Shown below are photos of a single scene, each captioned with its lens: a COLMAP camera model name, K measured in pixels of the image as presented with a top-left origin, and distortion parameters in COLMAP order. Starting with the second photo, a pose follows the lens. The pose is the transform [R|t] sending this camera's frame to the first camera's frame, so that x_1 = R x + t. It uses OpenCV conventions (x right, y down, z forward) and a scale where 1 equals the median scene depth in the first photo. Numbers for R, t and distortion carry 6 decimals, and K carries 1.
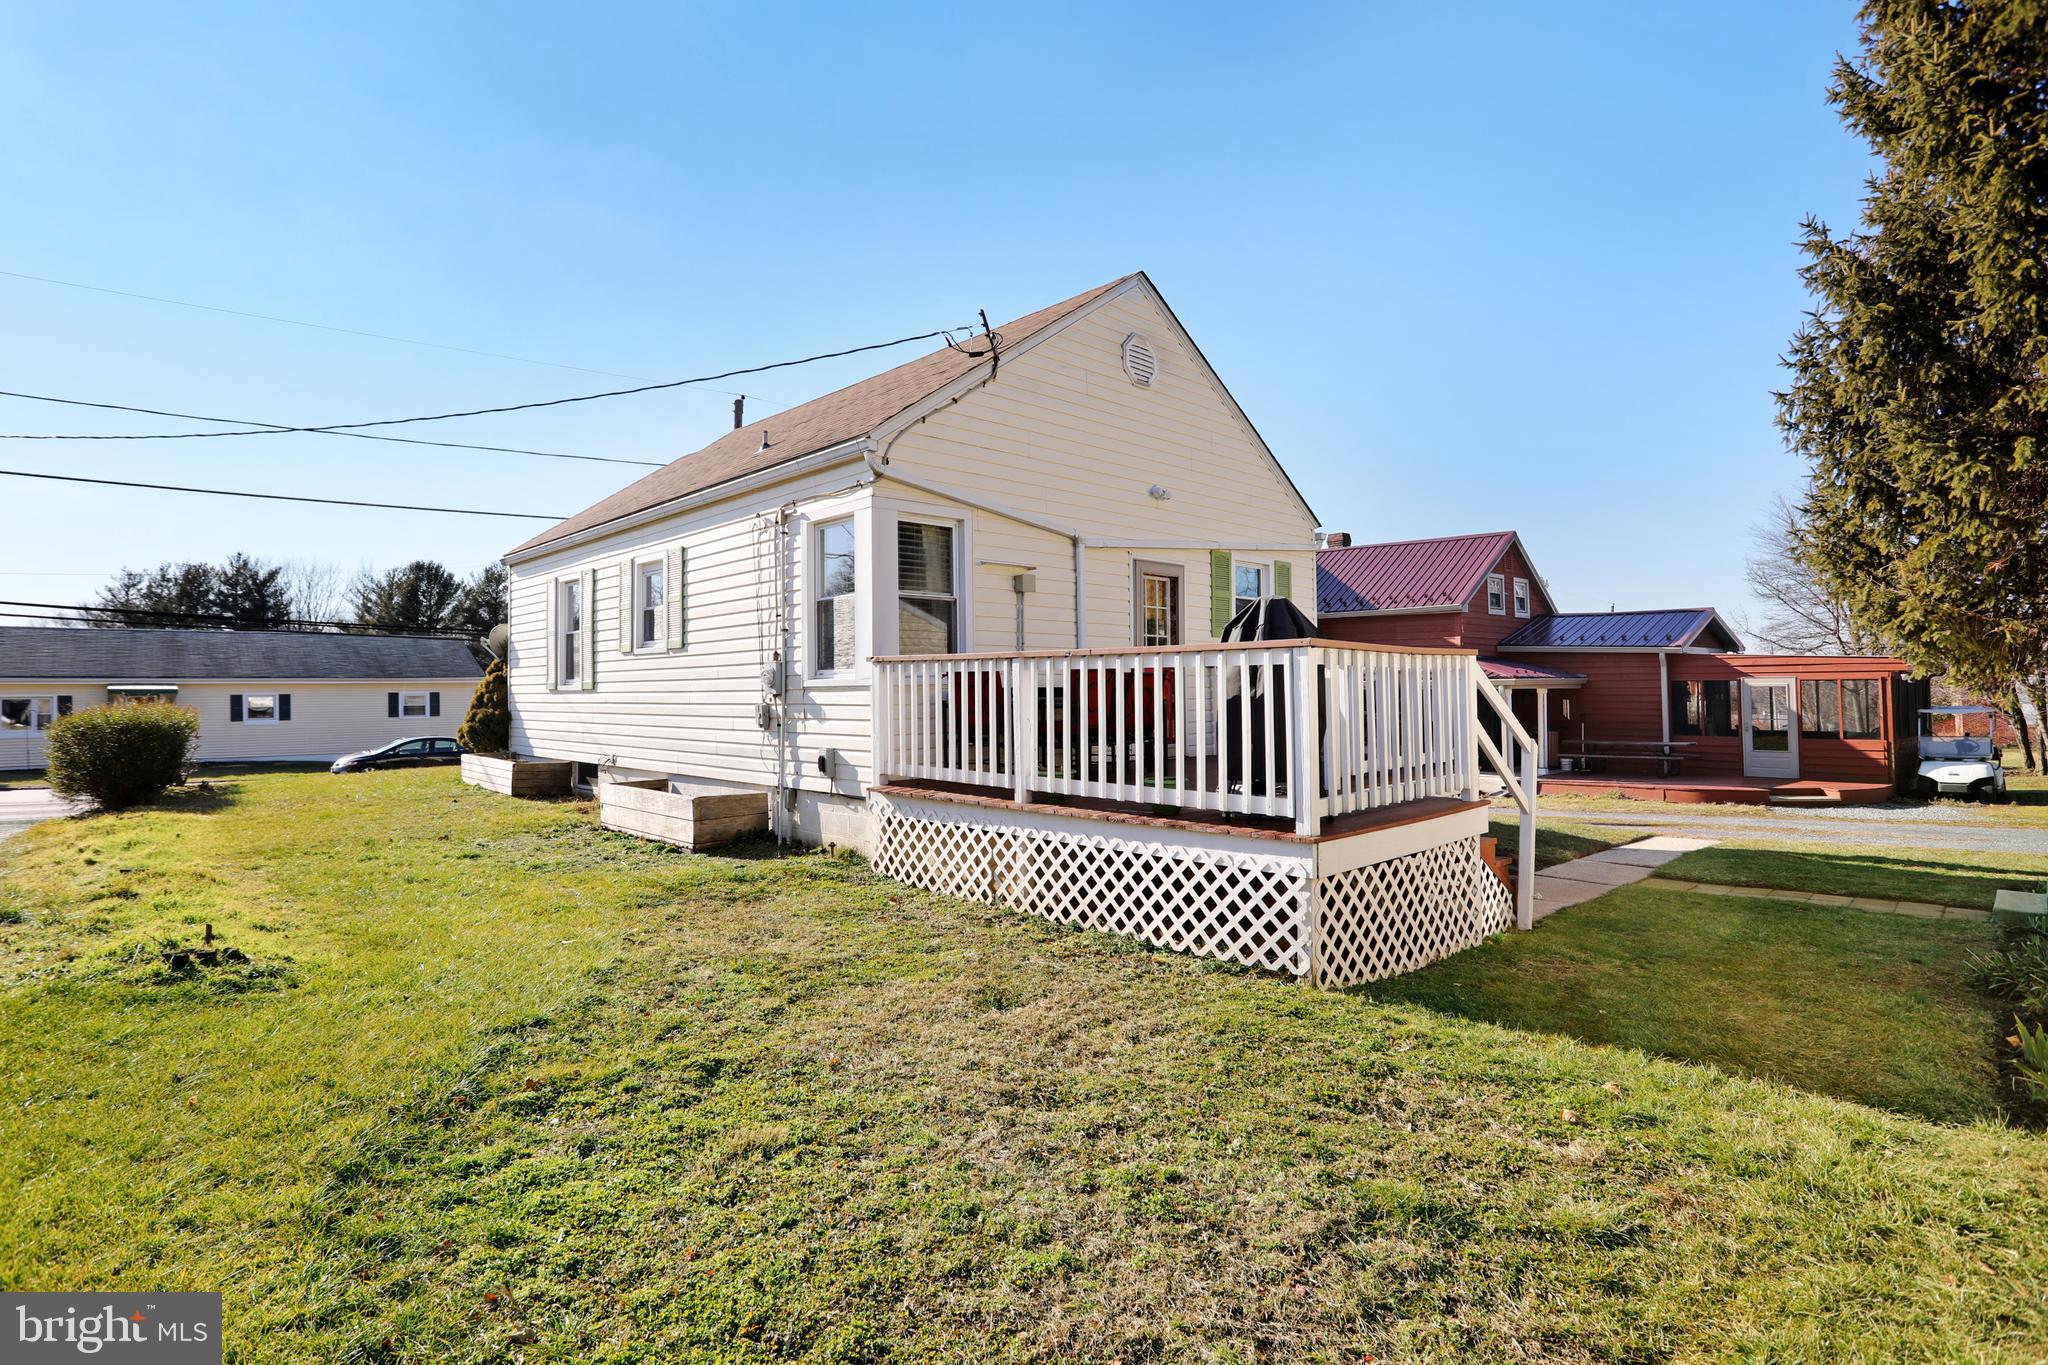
lens RADIAL K [[1012.5, 0, 1010.3], [0, 1012.5, 687.6], [0, 0, 1]] dist [-0.036406, 0.005066]
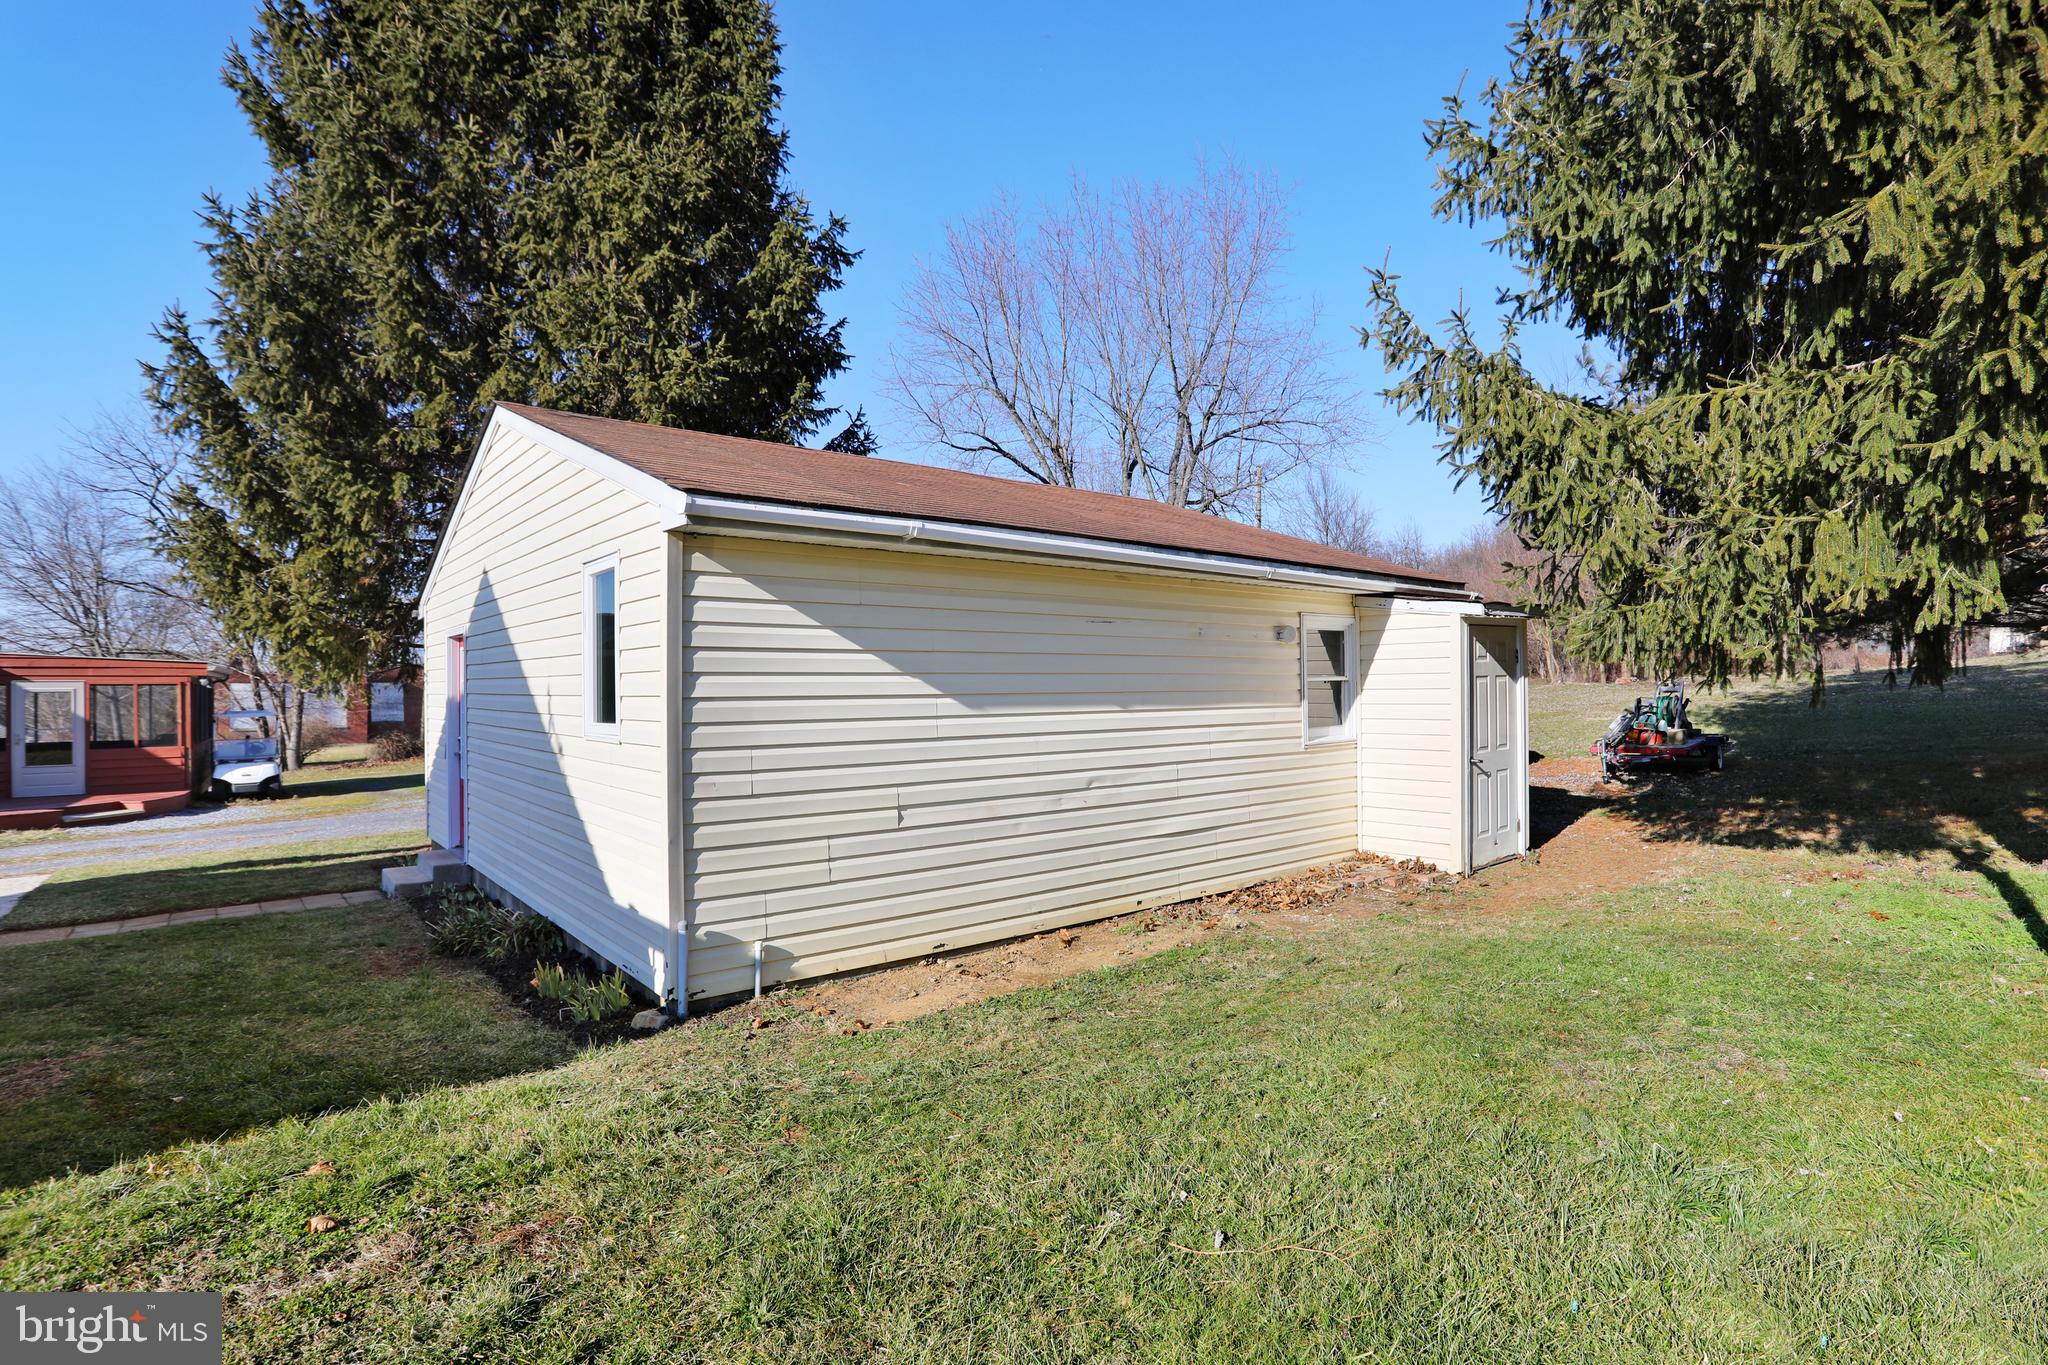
lens RADIAL K [[1012.5, 0, 1020.6], [0, 1012.5, 673.9], [0, 0, 1]] dist [-0.036406, 0.005066]
pose [[0.060042, 0.019881, 0.997998, -0.083707], [0.003897, 0.999789, -0.020151, 0.007323], [-0.998188, 0.005099, 0.059952, 0.180285]]
